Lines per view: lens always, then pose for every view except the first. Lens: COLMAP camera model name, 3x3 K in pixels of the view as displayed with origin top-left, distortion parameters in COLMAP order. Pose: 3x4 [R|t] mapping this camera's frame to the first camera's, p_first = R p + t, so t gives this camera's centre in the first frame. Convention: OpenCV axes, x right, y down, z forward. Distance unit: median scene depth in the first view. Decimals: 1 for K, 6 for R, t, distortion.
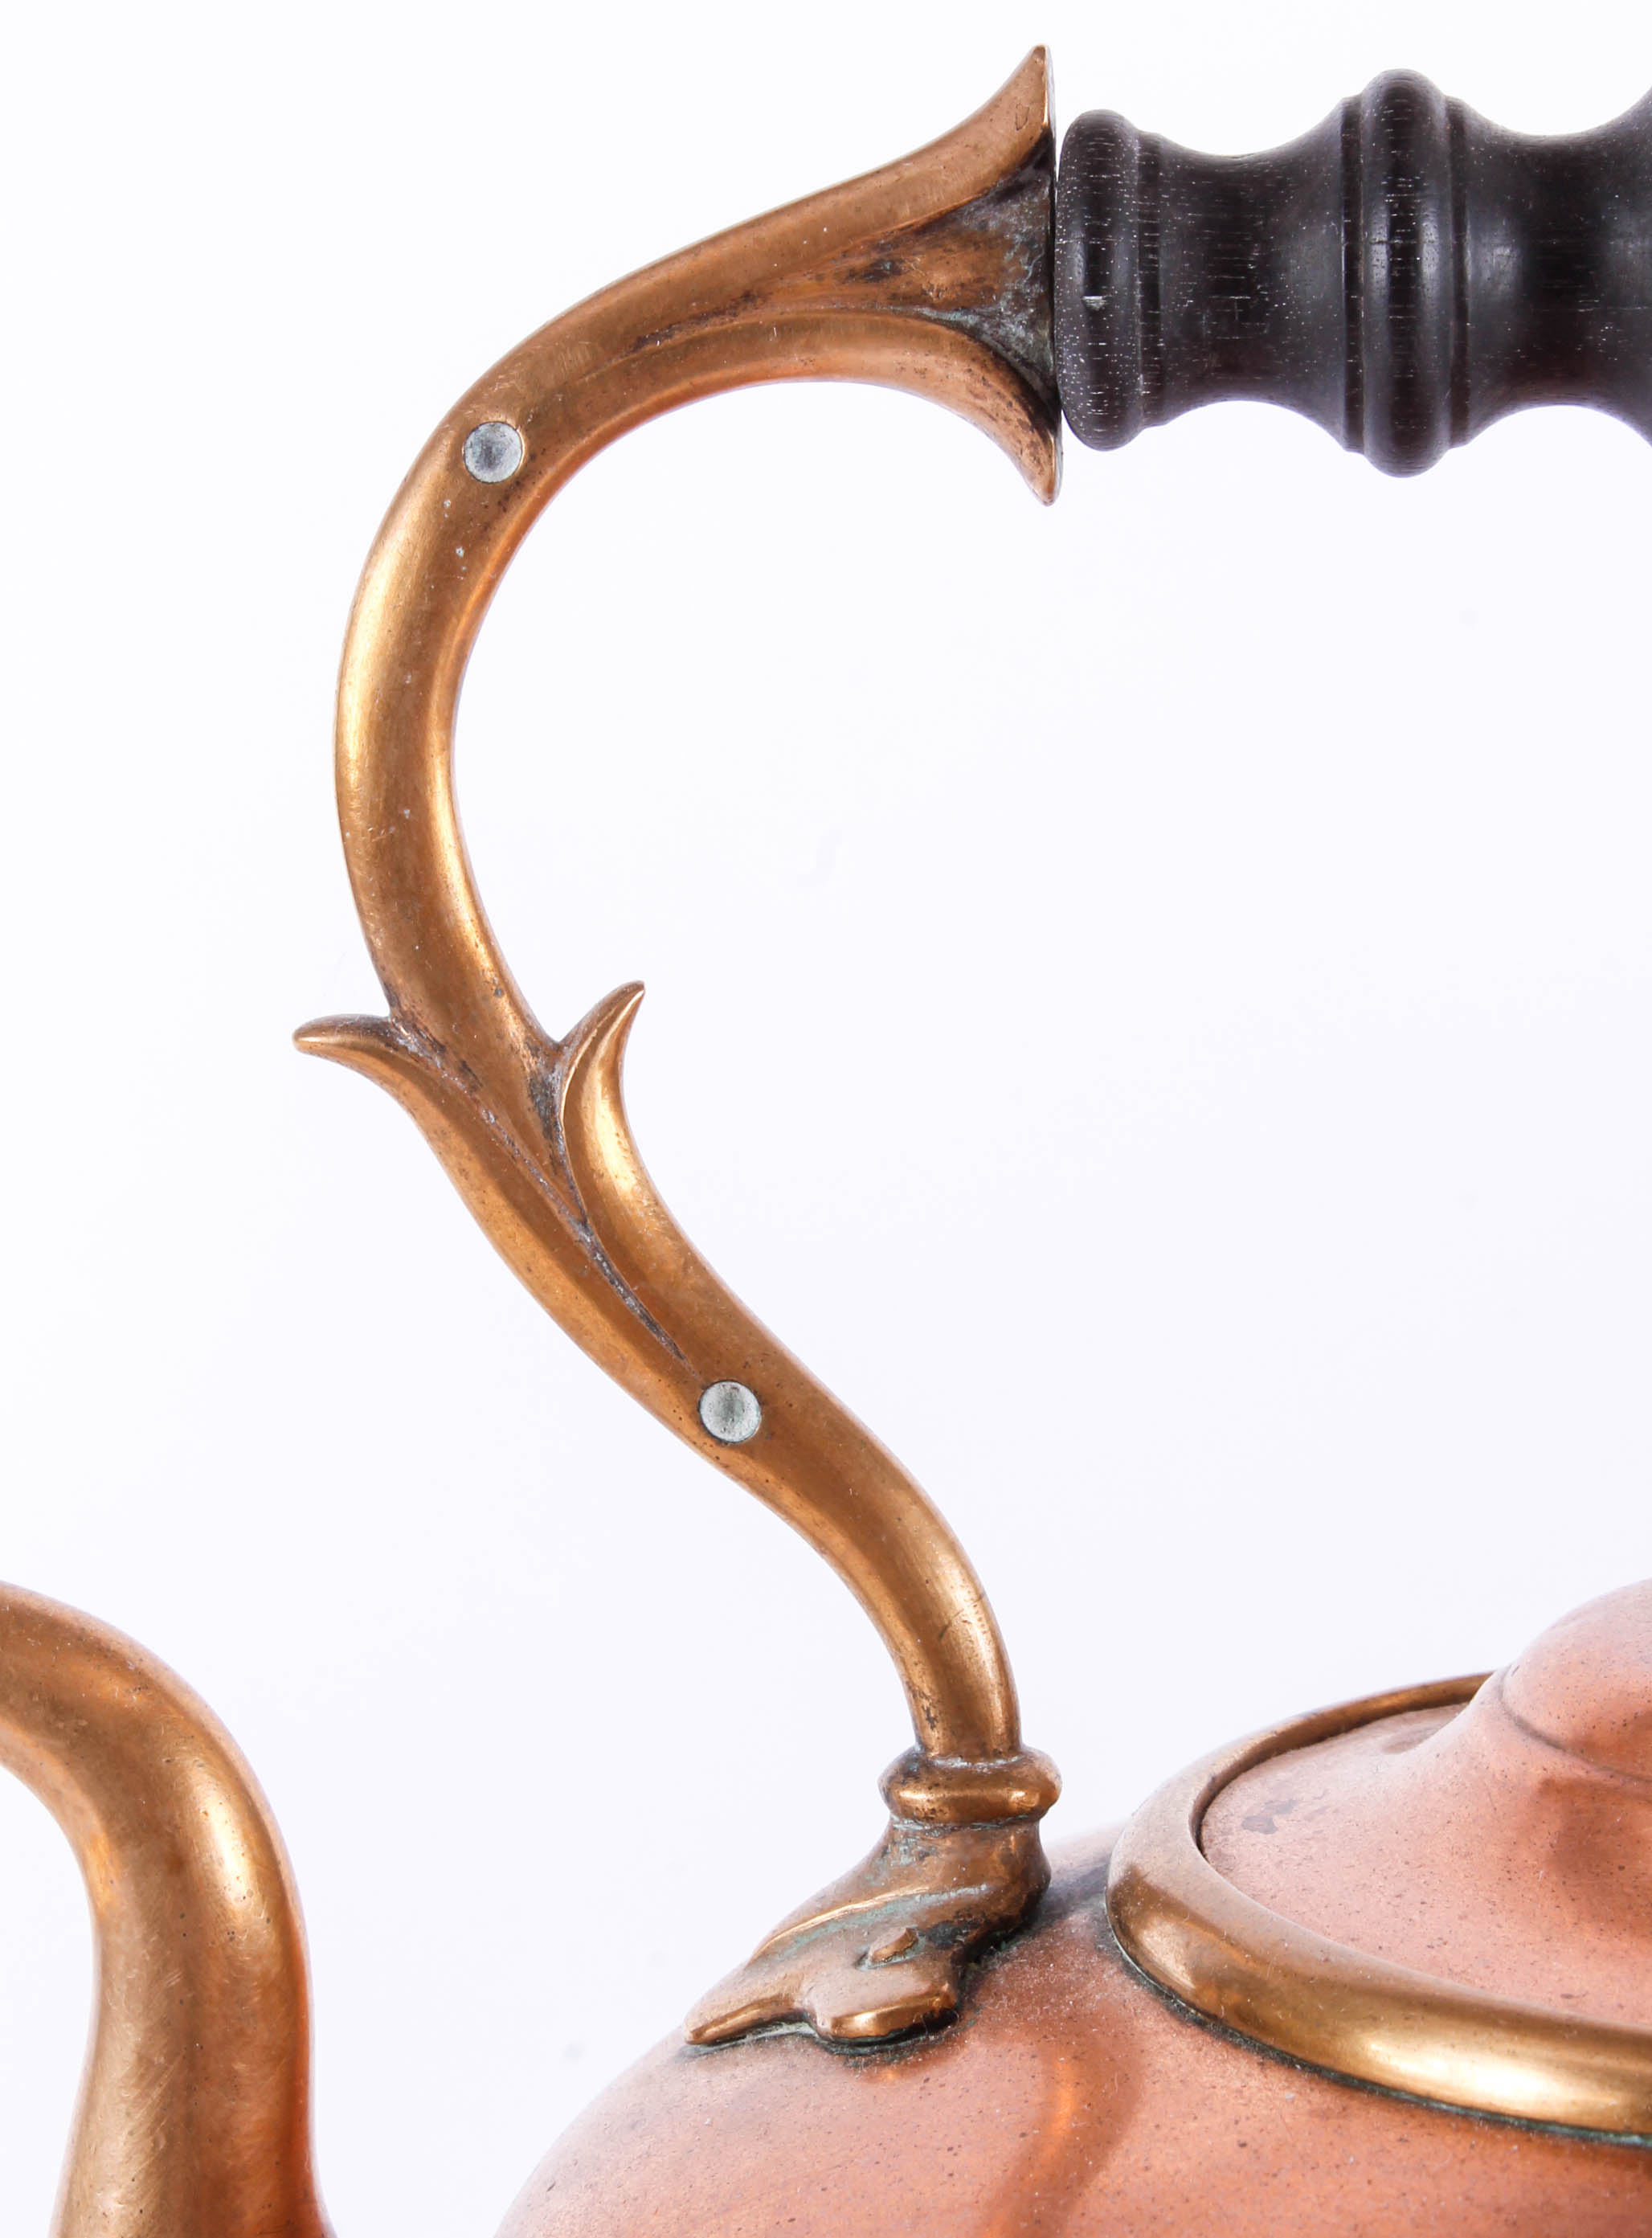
lens RADIAL K [[5836.1, 0, 710.9], [0, 5836.1, 978.0], [0, 0, 1]] dist [0.054040, 0.000000]
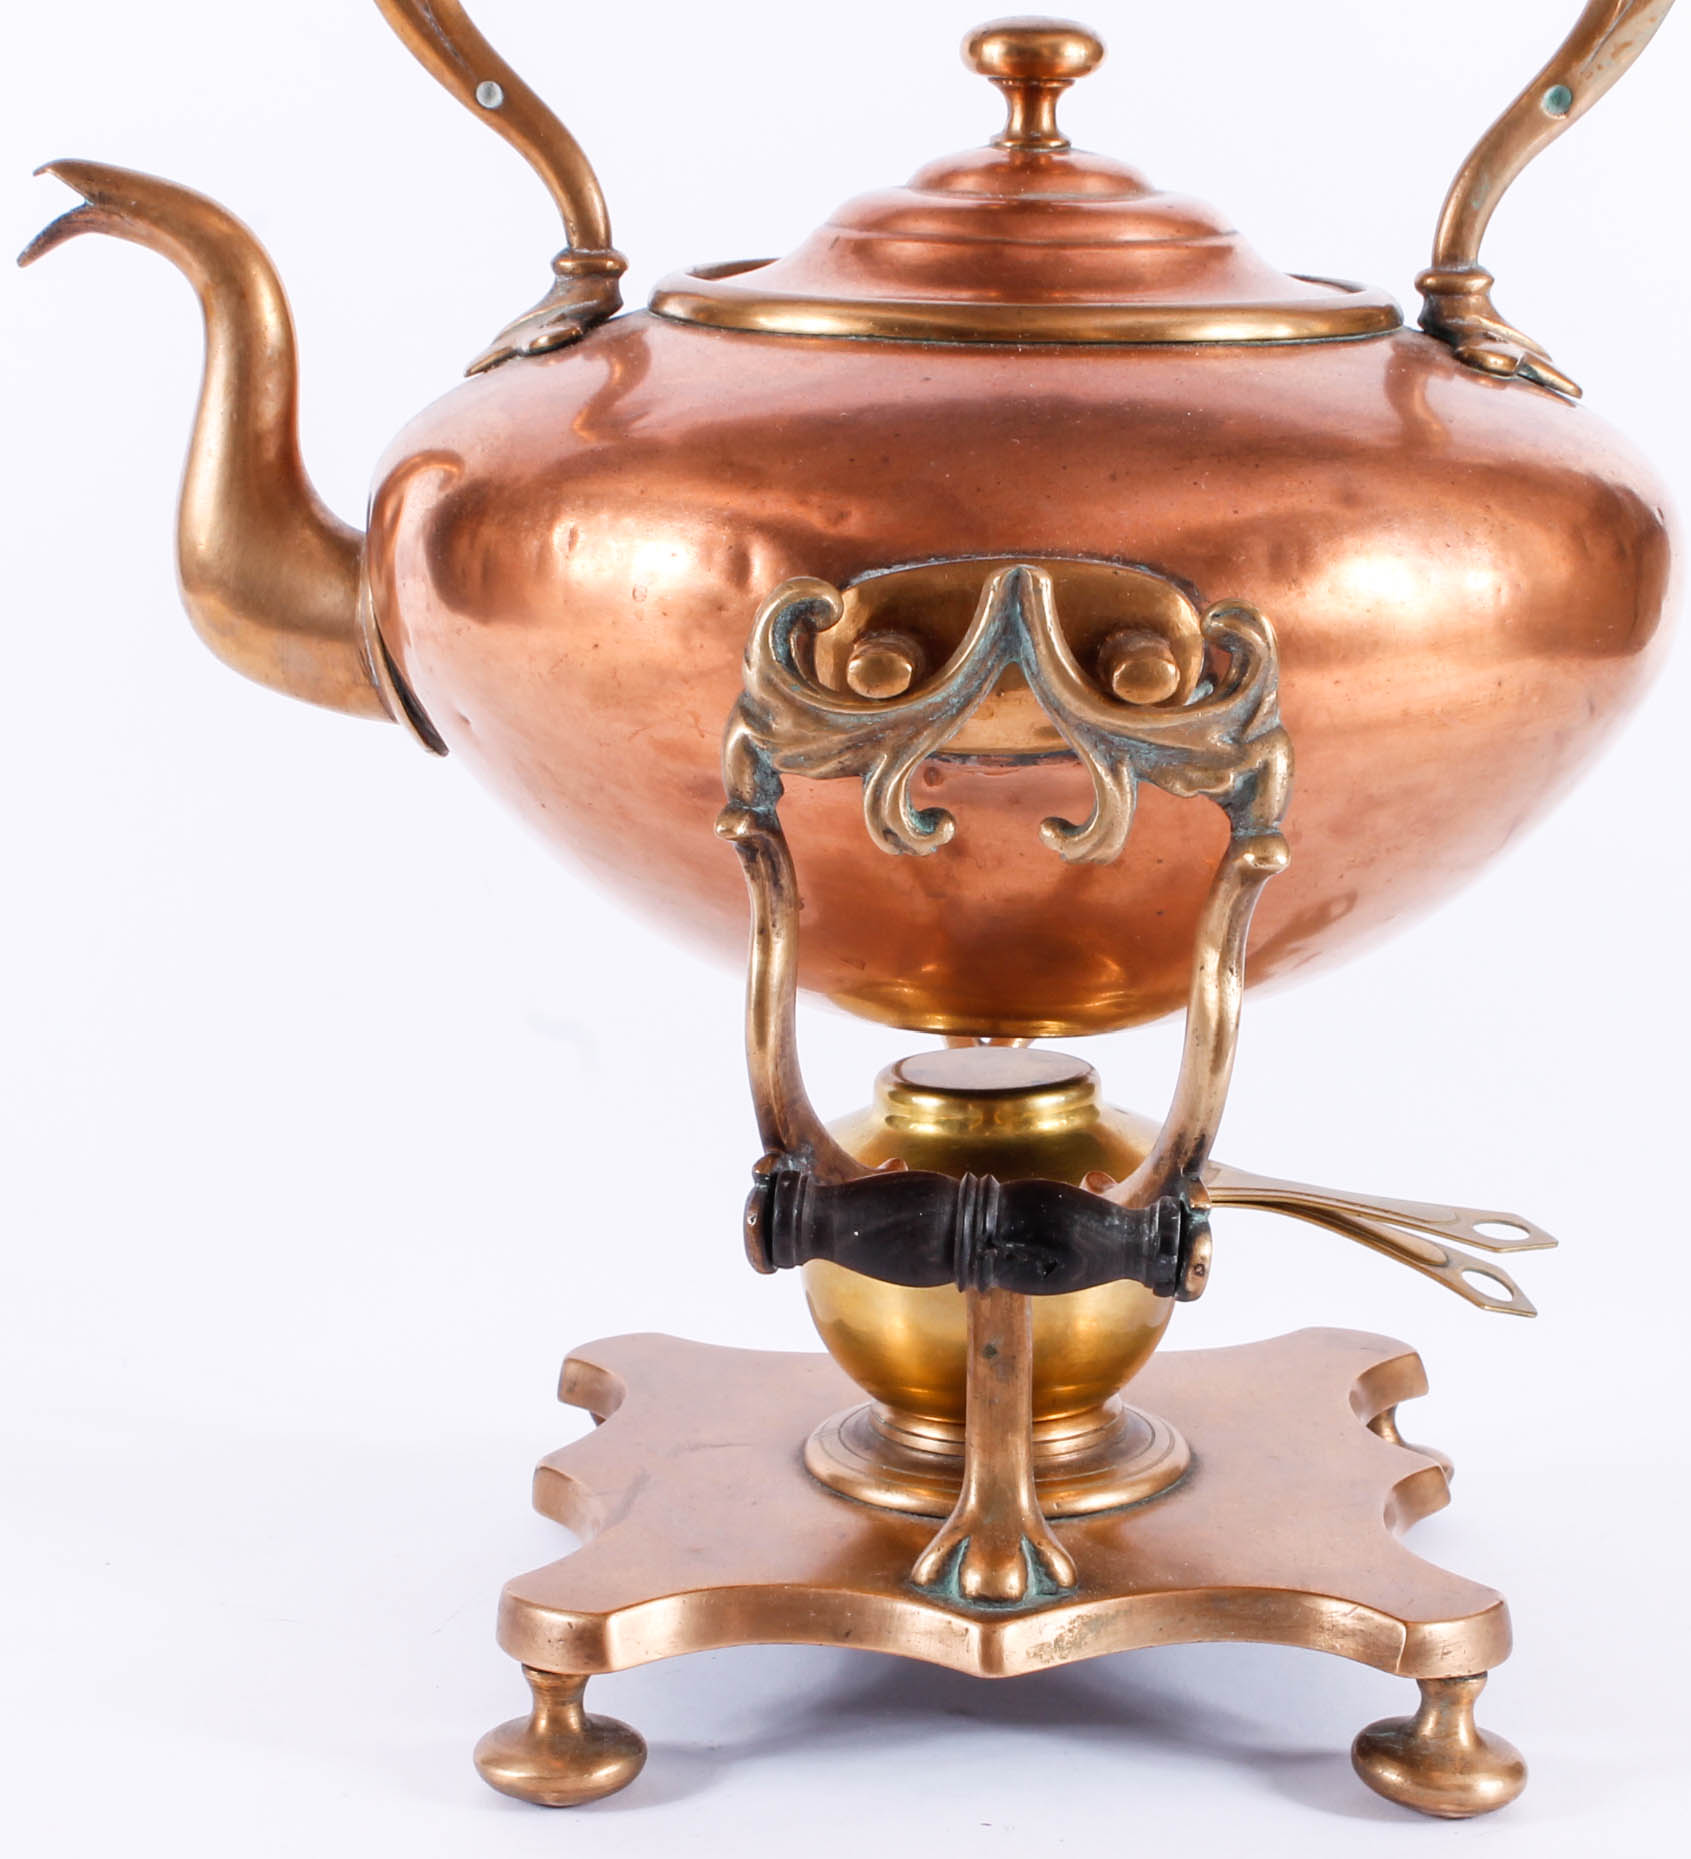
lens RADIAL K [[4458.5, 0, 666.0], [0, 4458.5, 1026.4], [0, 0, 1]] dist [-0.061397, 0.000000]
pose [[0.998060, 0.014230, 0.060610, -0.028113], [-0.022132, 0.991032, 0.131779, 0.206873], [-0.058191, -0.132865, 0.989424, -0.789222]]
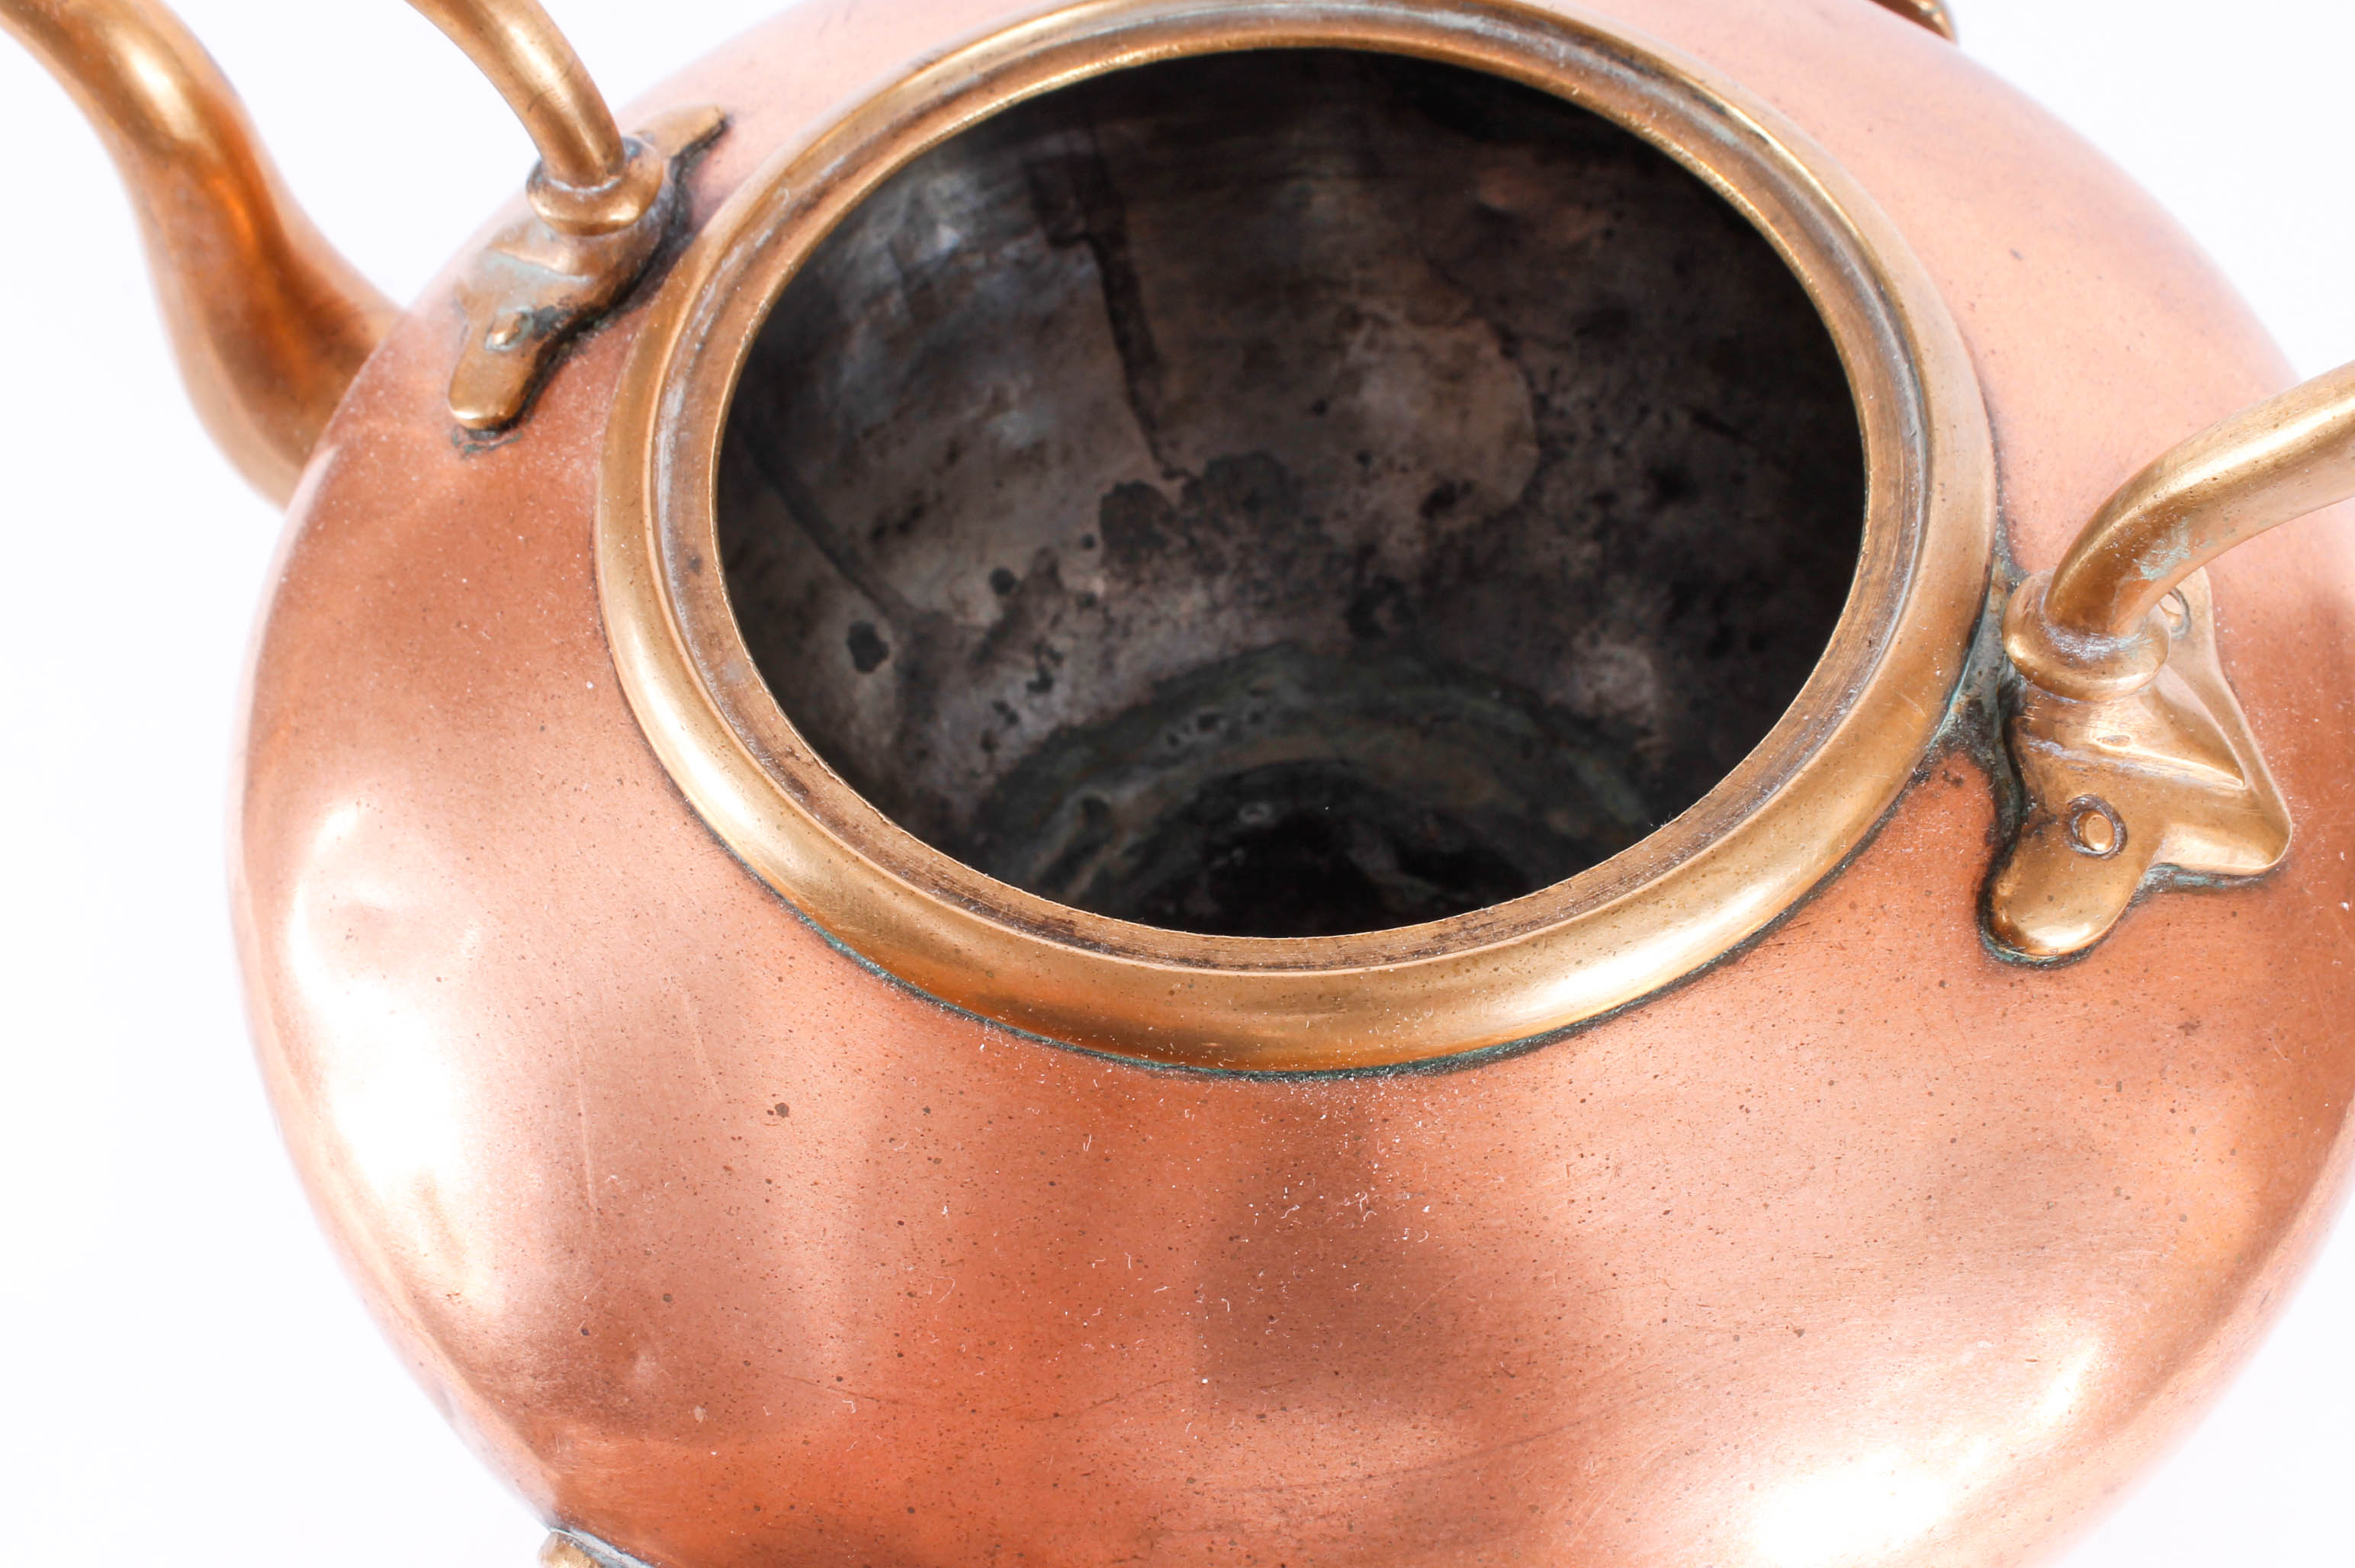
lens RADIAL K [[2582.6, 0, 1181.6], [0, 2582.6, 792.0], [0, 0, 1]] dist [-0.099294, 0.000000]
pose [[0.965654, 0.193516, -0.173389, 0.304354], [0.020232, 0.609287, 0.792691, -0.237015], [0.259043, -0.768973, 0.584446, 0.597058]]
